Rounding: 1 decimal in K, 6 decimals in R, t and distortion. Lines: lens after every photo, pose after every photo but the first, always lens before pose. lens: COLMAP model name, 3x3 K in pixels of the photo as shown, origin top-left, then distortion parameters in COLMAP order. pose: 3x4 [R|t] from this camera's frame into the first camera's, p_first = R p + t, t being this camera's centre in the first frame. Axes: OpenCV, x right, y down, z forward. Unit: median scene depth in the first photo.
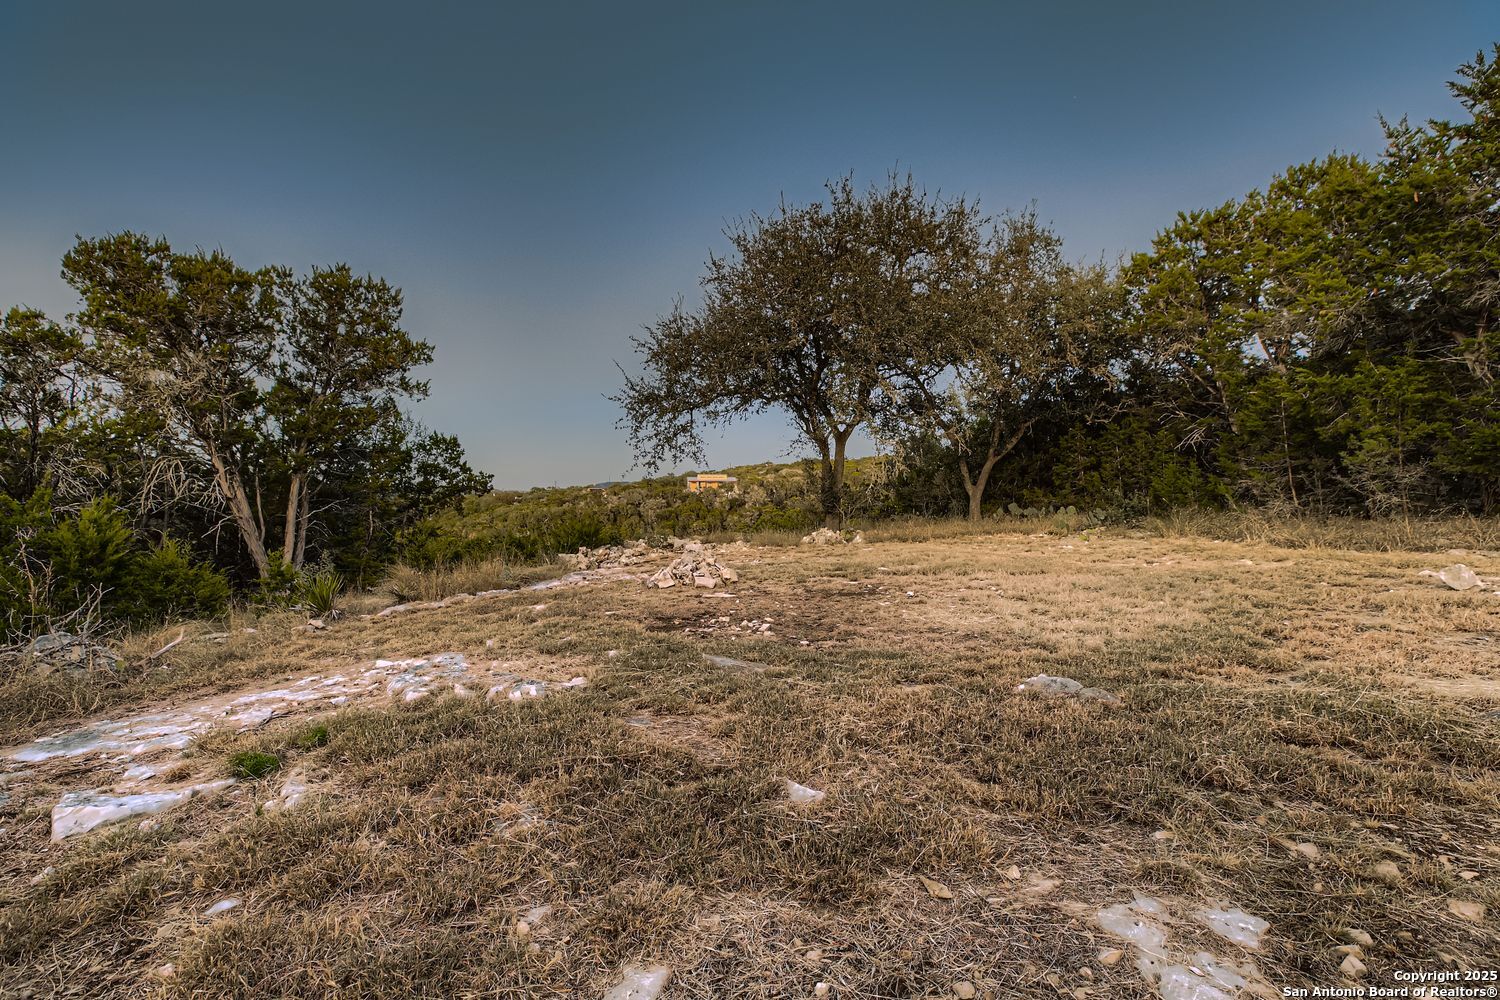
lens RADIAL K [[691.7, 0, 757.1], [0, 691.7, 504.0], [0, 0, 1]] dist [-0.005921, -0.000846]
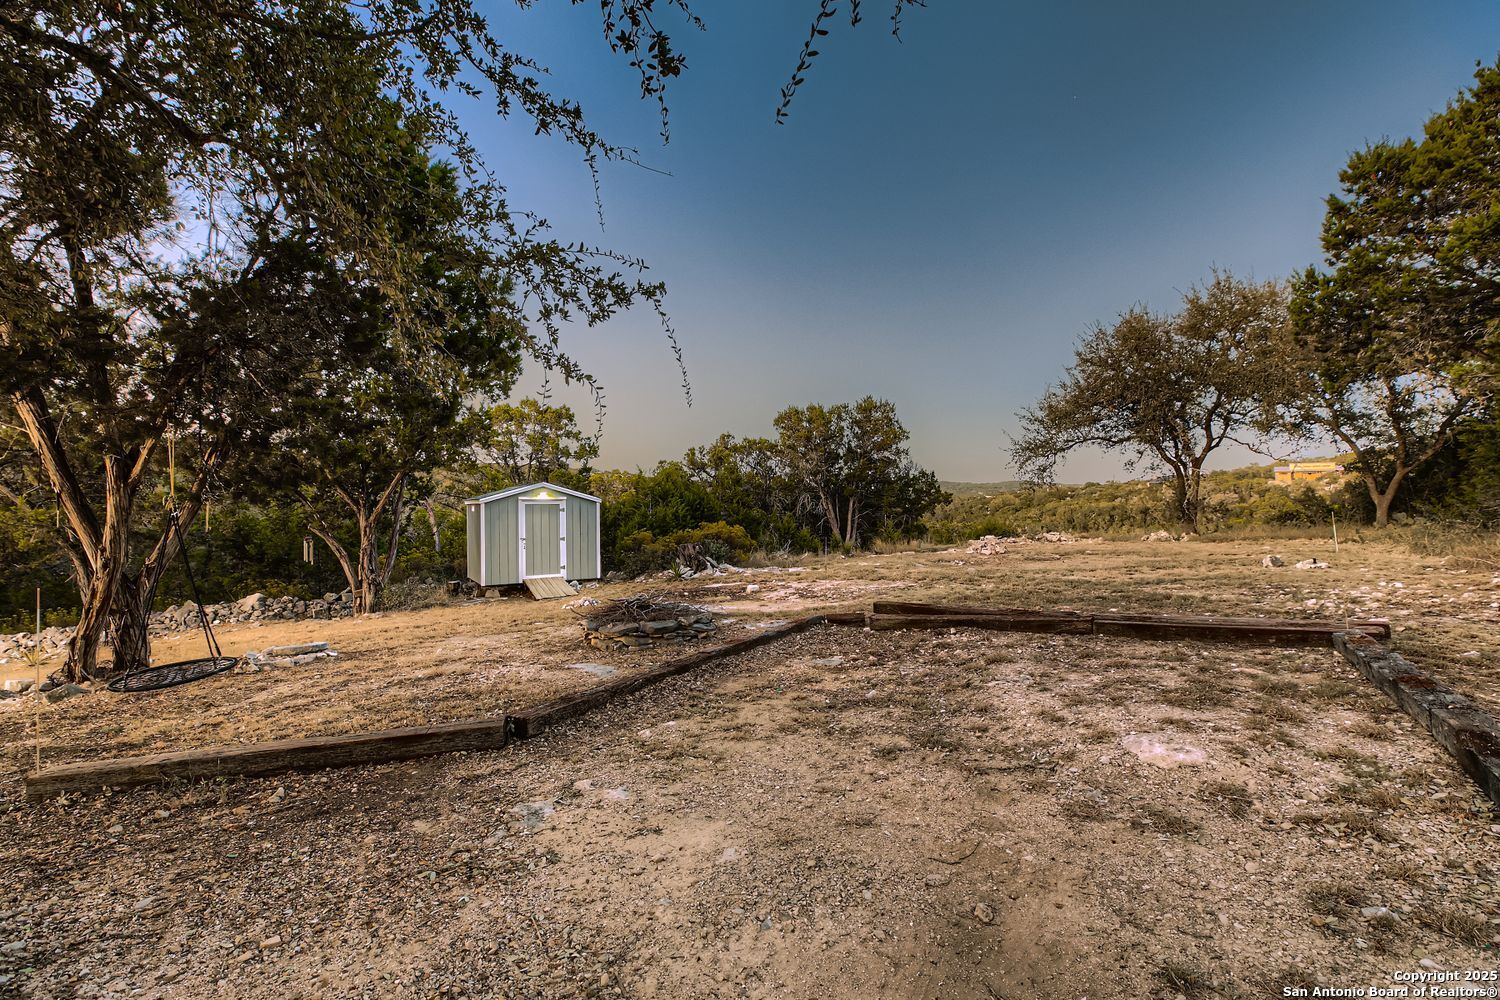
lens RADIAL K [[691.7, 0, 745.0], [0, 691.7, 500.9], [0, 0, 1]] dist [-0.005921, -0.000846]
pose [[0.696664, -0.000493, -0.717398, 0.392040], [0.004591, 0.999982, 0.003771, -0.025934], [0.717383, -0.005921, 0.696654, -0.447513]]
